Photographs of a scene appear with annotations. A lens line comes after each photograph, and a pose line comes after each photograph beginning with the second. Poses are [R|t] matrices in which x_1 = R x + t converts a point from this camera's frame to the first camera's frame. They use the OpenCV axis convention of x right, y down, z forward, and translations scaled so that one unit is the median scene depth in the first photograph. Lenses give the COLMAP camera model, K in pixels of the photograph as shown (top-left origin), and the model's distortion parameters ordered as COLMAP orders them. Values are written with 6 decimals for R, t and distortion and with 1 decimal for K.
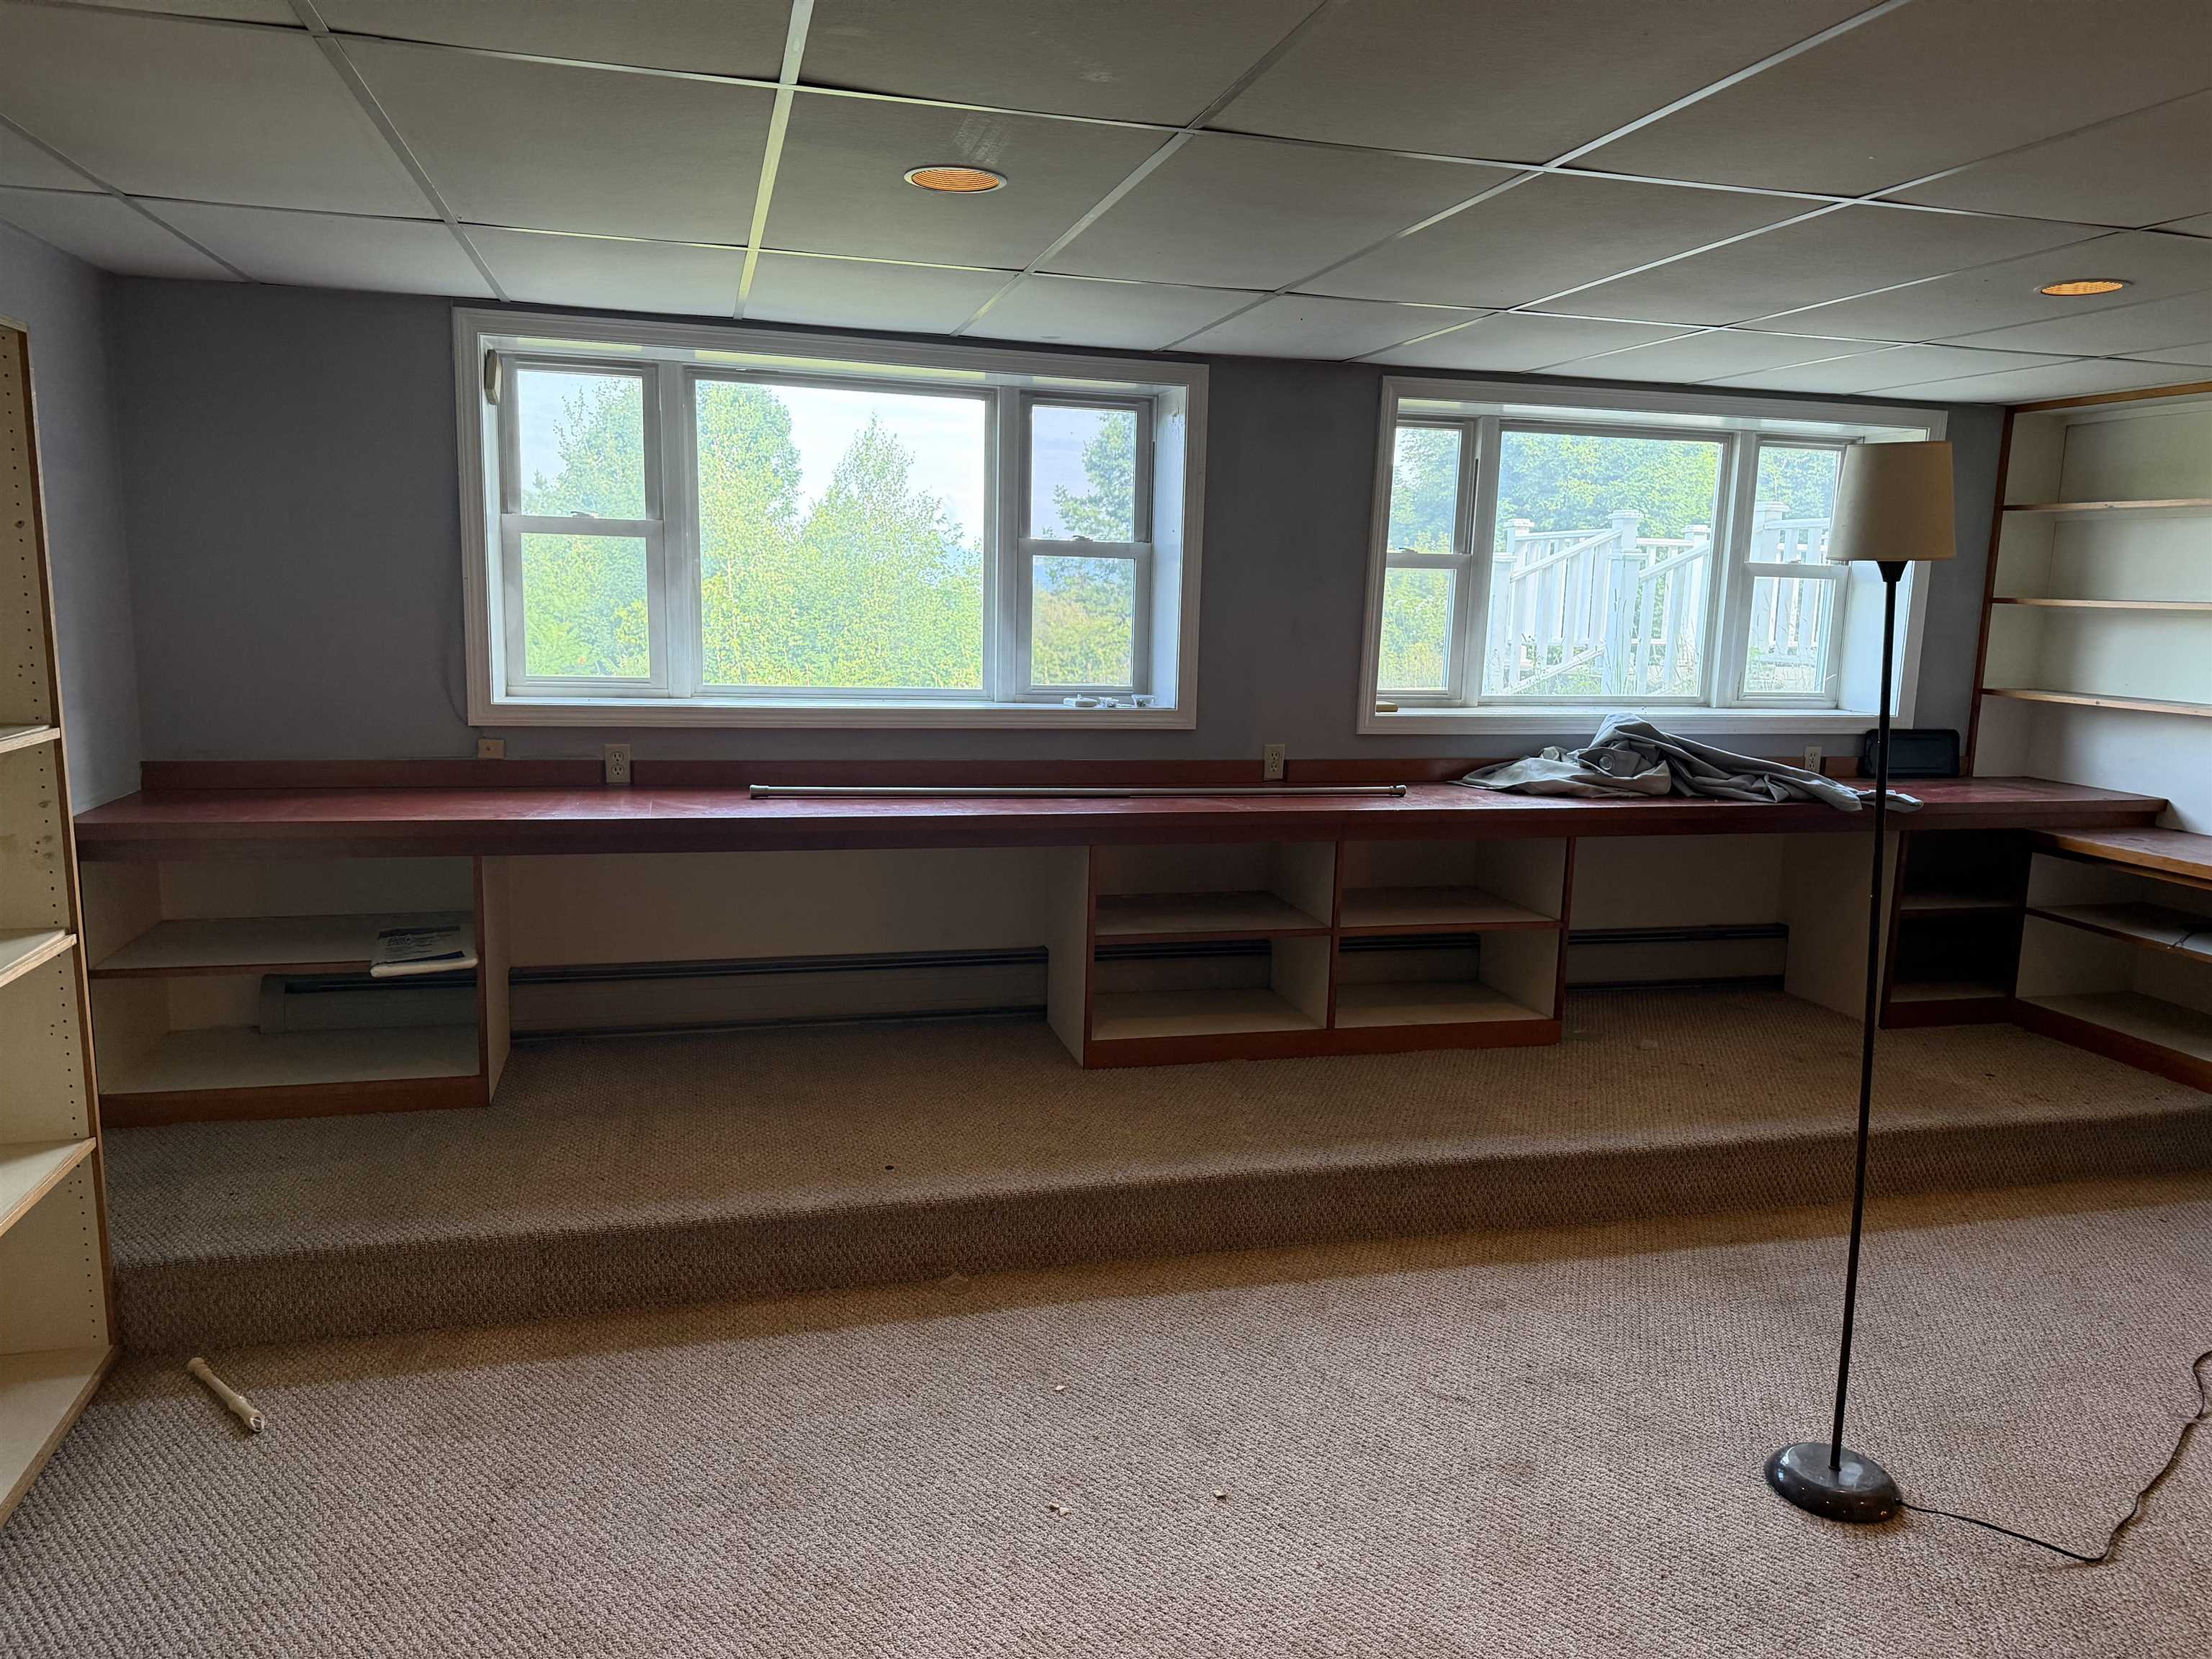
lens RADIAL K [[1598.7, 0, 1114.0], [0, 1598.7, 839.2], [0, 0, 1]] dist [0.070812, -0.000809]
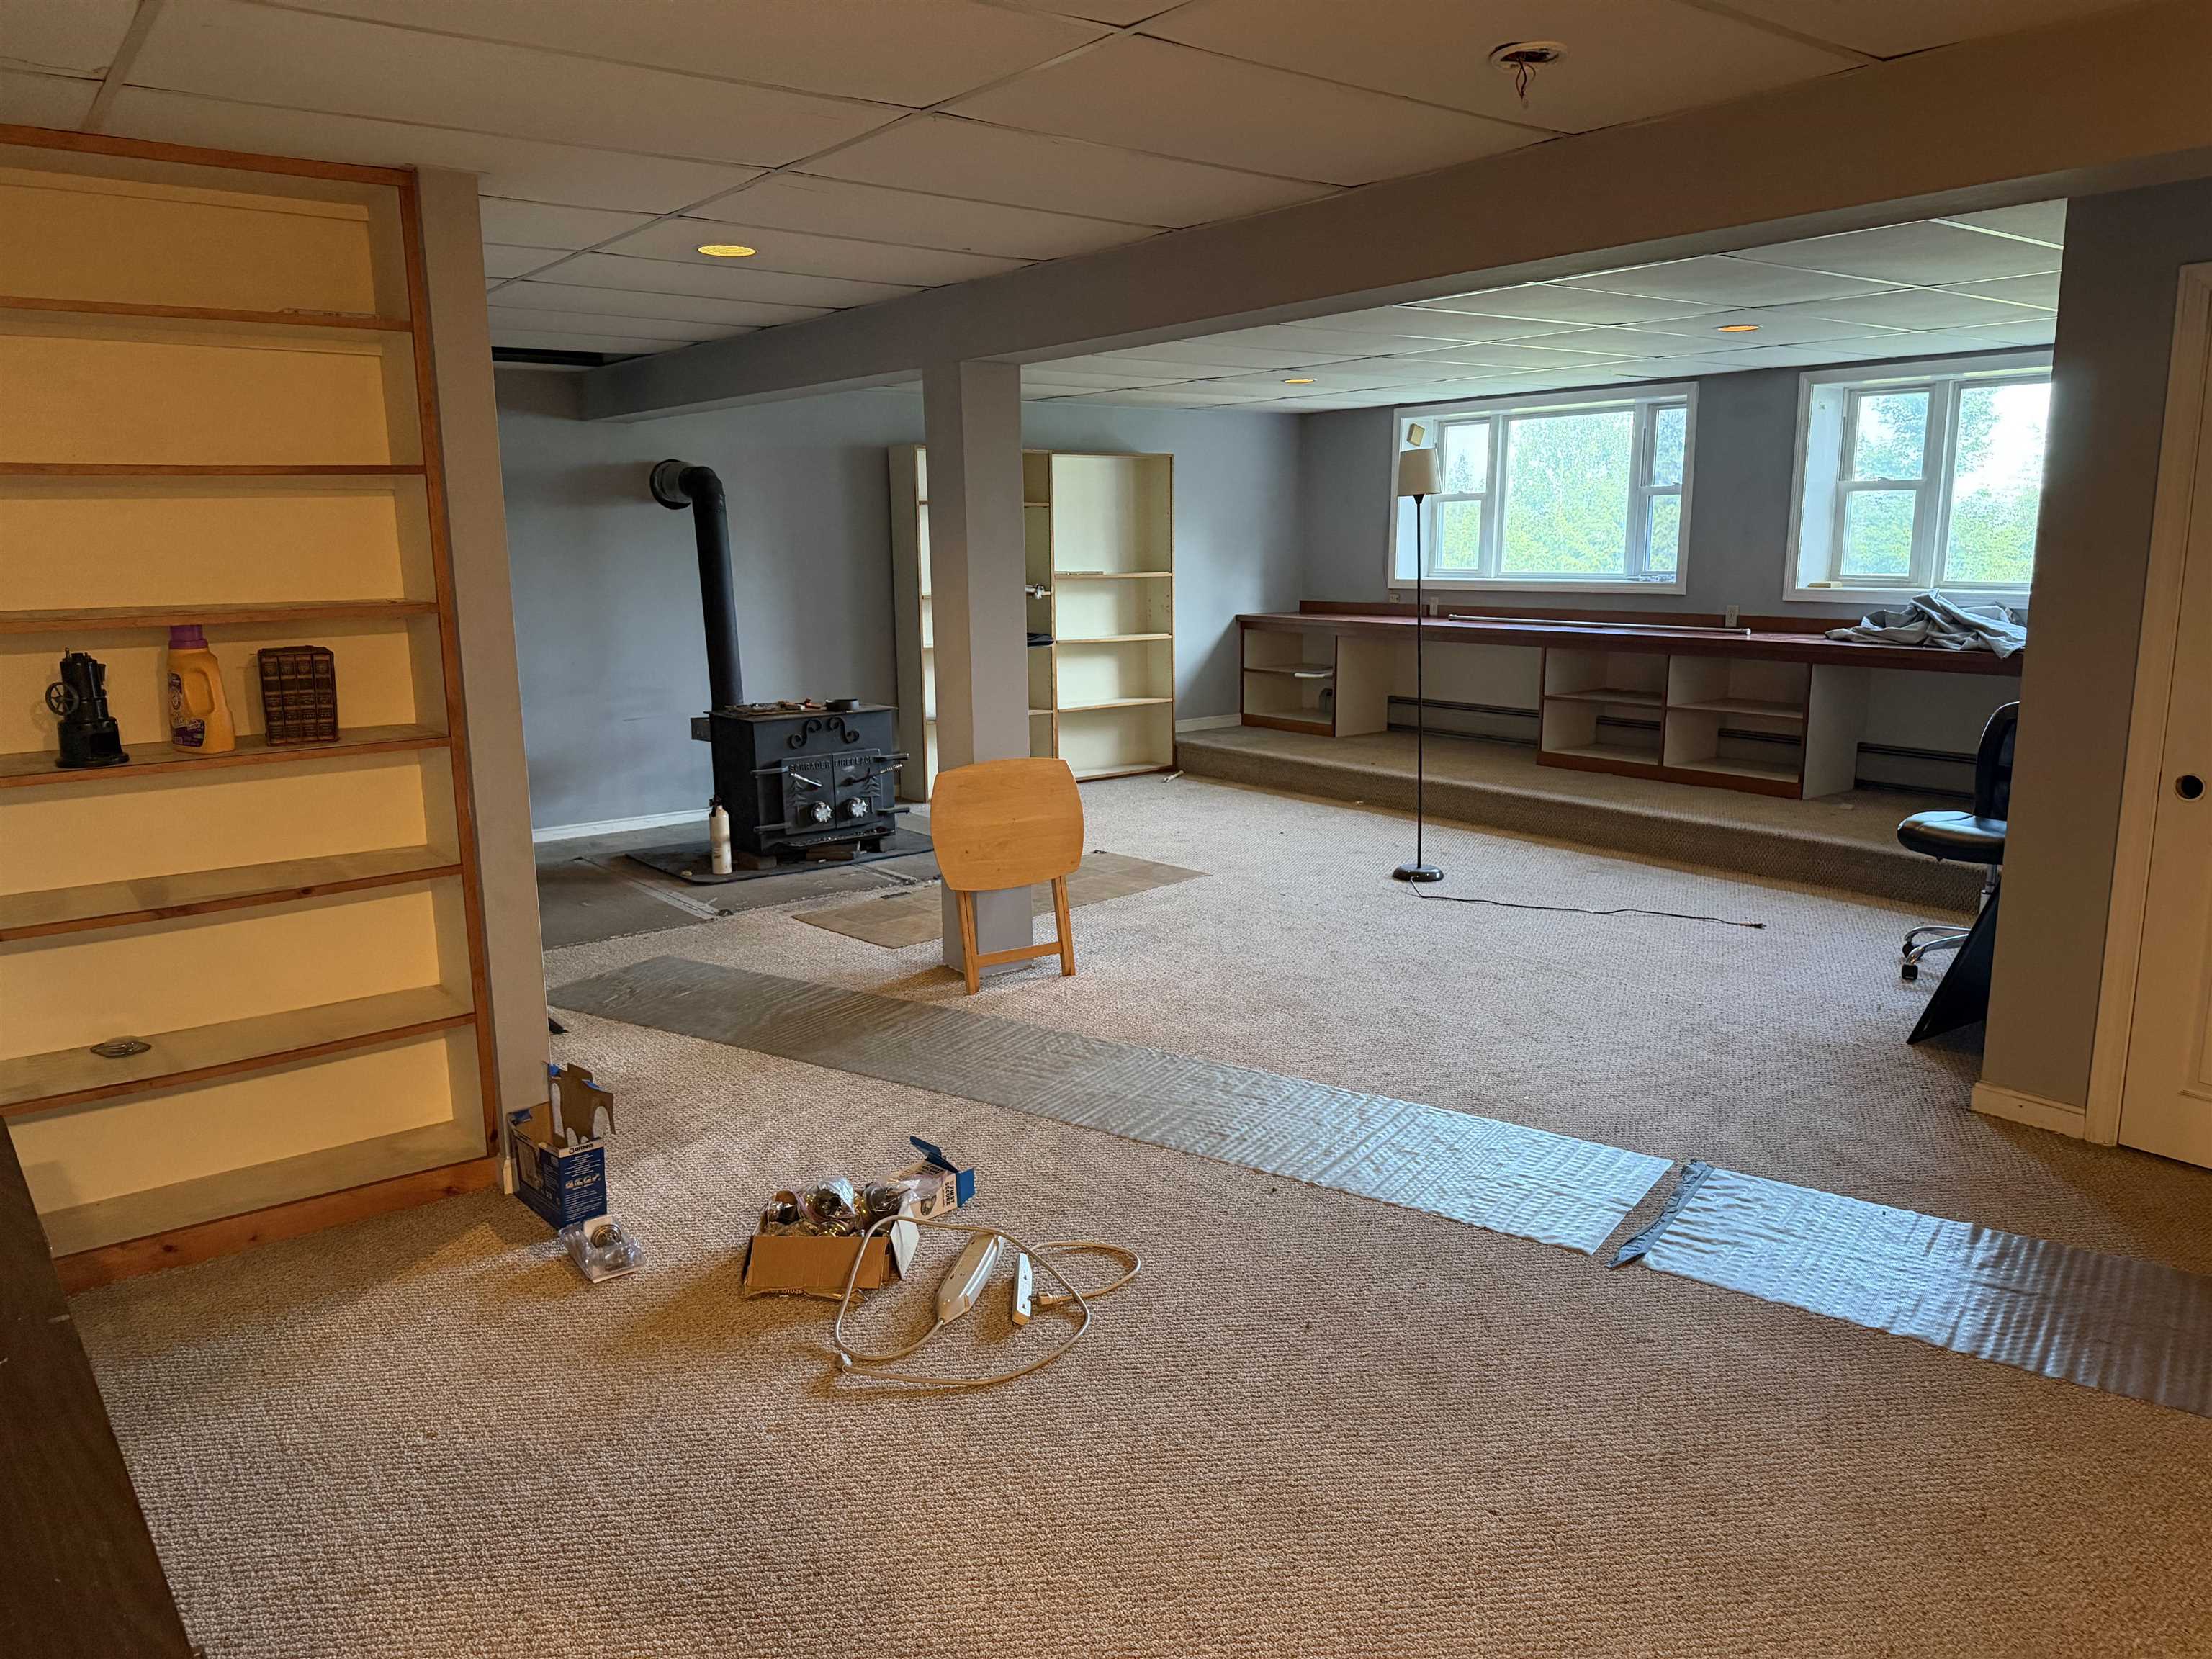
lens RADIAL K [[1547.7, 0, 1106.0], [0, 1547.7, 829.5], [0, 0, 1]] dist [0.069898, -0.068581]
pose [[0.381858, 0.145641, -0.912673, 1.402344], [-0.129622, 0.986185, 0.103138, 0.087602], [0.915086, 0.078918, 0.395461, -0.206426]]
